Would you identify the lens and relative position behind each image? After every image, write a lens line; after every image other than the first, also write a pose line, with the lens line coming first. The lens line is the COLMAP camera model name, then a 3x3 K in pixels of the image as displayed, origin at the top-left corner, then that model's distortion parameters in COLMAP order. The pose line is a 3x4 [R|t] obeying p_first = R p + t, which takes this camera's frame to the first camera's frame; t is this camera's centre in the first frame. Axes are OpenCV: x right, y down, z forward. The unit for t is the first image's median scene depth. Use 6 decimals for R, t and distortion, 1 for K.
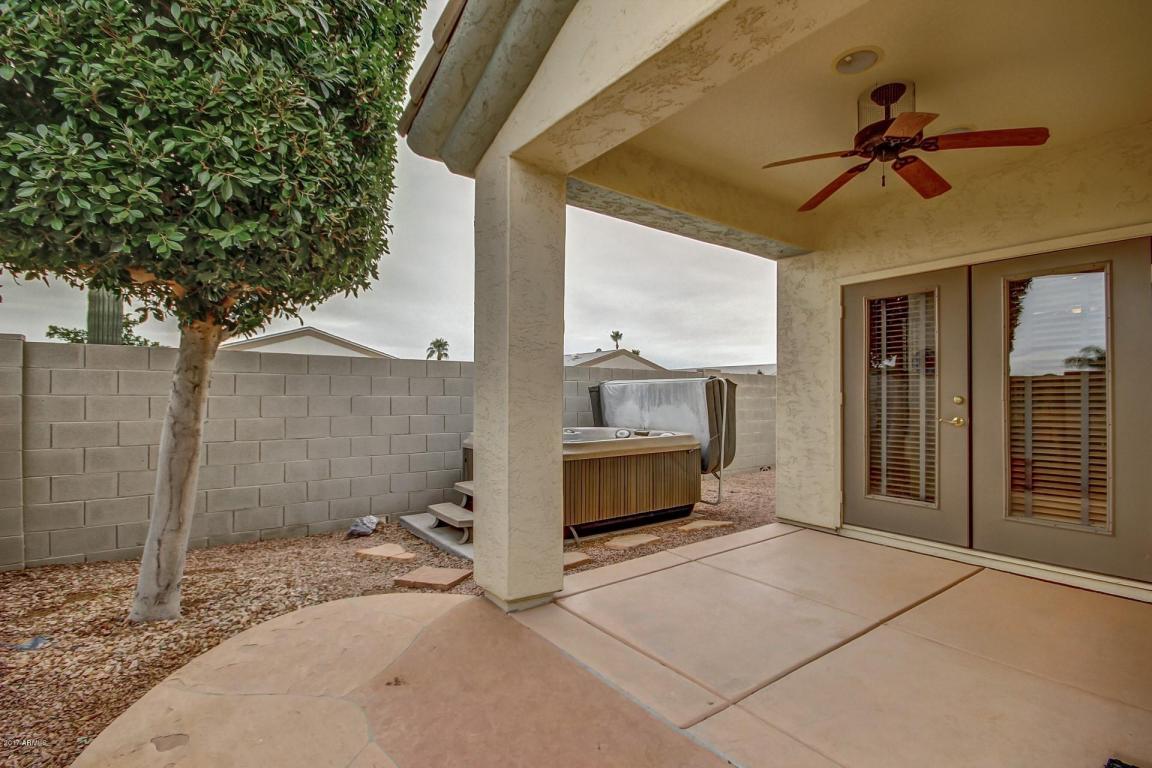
lens RADIAL K [[529.3, 0, 577.4], [0, 529.3, 390.0], [0, 0, 1]] dist [0.001335, -0.007510]
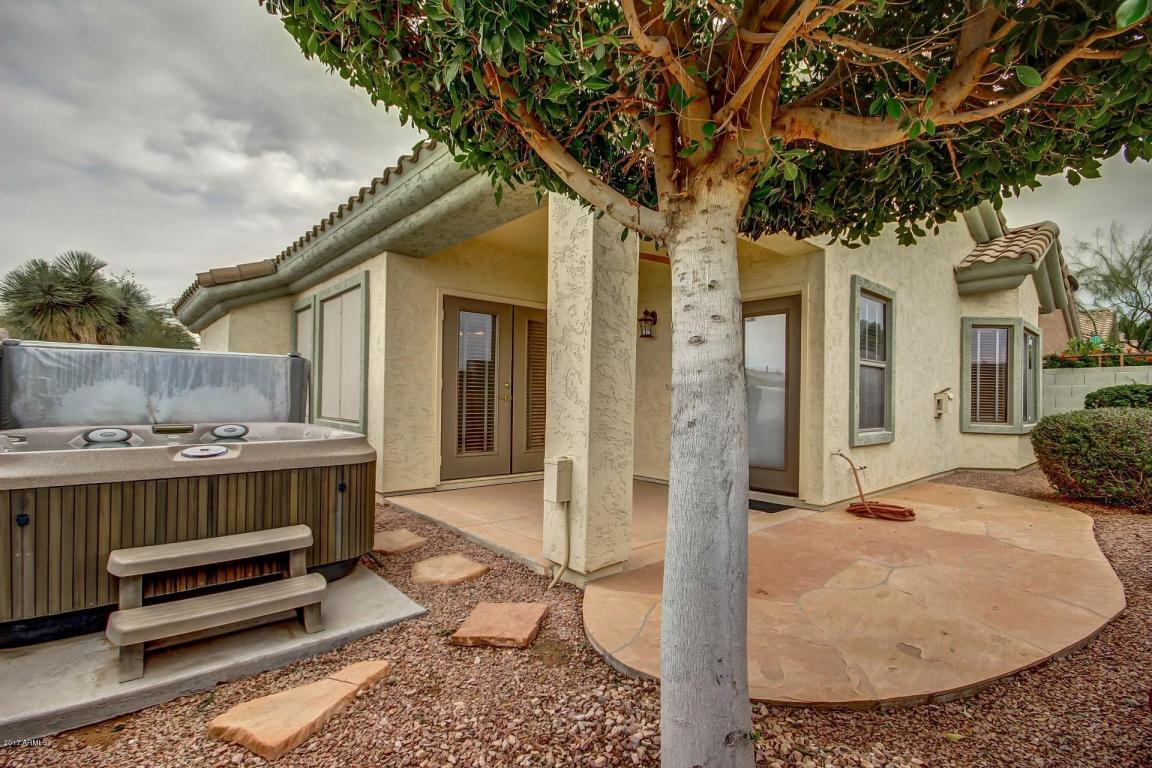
lens RADIAL K [[529.3, 0, 577.4], [0, 529.3, 390.0], [0, 0, 1]] dist [0.001335, -0.007510]
pose [[-0.082134, 0.006863, 0.996598, -1.218155], [-0.026738, 0.999601, -0.009088, 0.053382], [-0.996263, -0.027394, -0.081918, 1.182941]]
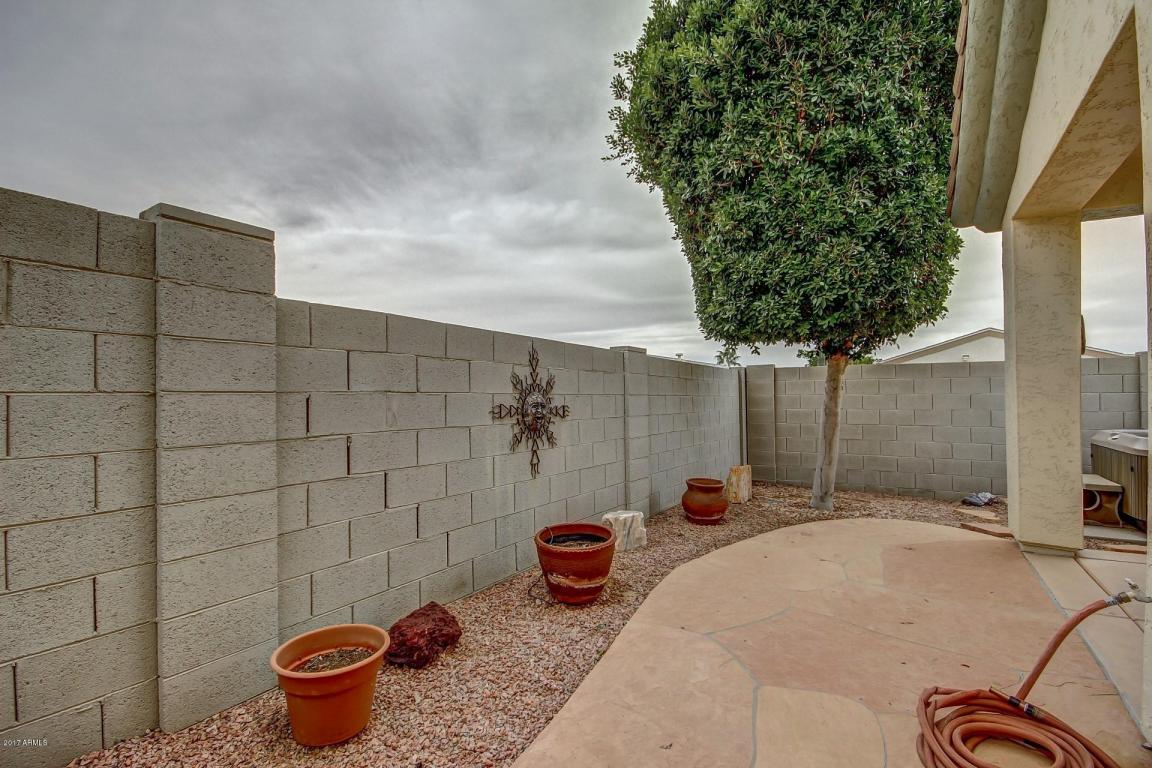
lens RADIAL K [[529.3, 0, 577.4], [0, 529.3, 390.0], [0, 0, 1]] dist [0.001335, -0.007510]
pose [[0.357470, -0.016147, -0.933785, 0.724254], [0.016662, 0.999802, -0.010910, 0.000866], [0.933776, -0.011659, 0.357669, -0.544037]]
